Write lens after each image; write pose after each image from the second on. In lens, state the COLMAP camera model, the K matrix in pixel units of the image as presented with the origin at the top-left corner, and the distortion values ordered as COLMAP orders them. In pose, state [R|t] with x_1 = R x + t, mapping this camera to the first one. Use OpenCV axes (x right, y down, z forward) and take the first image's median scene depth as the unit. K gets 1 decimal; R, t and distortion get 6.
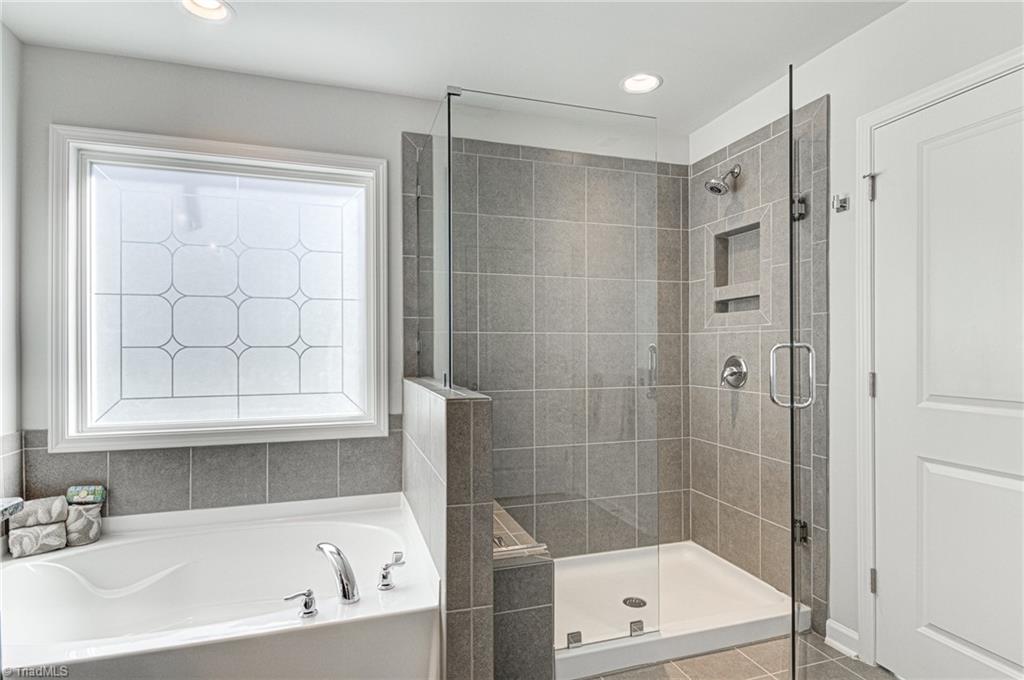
lens RADIAL K [[548.5, 0, 536.6], [0, 548.5, 347.7], [0, 0, 1]] dist [0.017498, -0.017411]
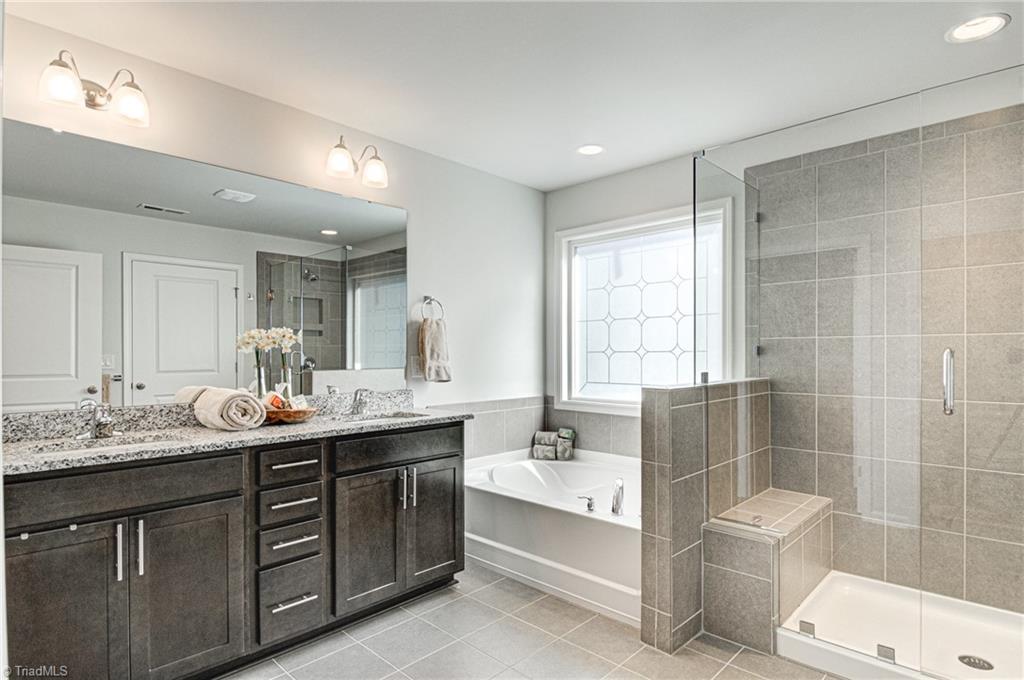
lens RADIAL K [[548.5, 0, 502.9], [0, 548.5, 355.3], [0, 0, 1]] dist [0.017498, -0.017411]
pose [[0.447684, 0.004328, -0.894182, 0.684425], [0.004001, 0.999969, 0.006844, -0.003960], [0.894183, -0.006642, 0.447652, 0.007459]]
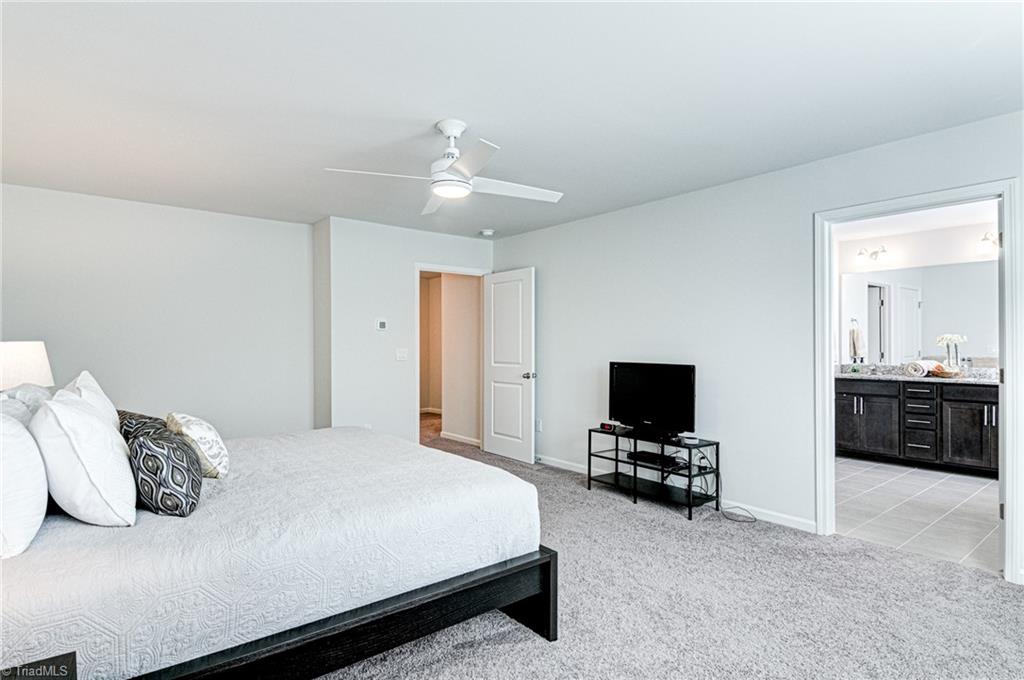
lens RADIAL K [[548.5, 0, 511.3], [0, 548.5, 341.8], [0, 0, 1]] dist [0.017498, -0.017411]
pose [[-0.943458, 0.005087, -0.331453, 2.093909], [0.005601, 0.999984, -0.000597, -0.031758], [0.331445, -0.002420, -0.943472, 1.721684]]
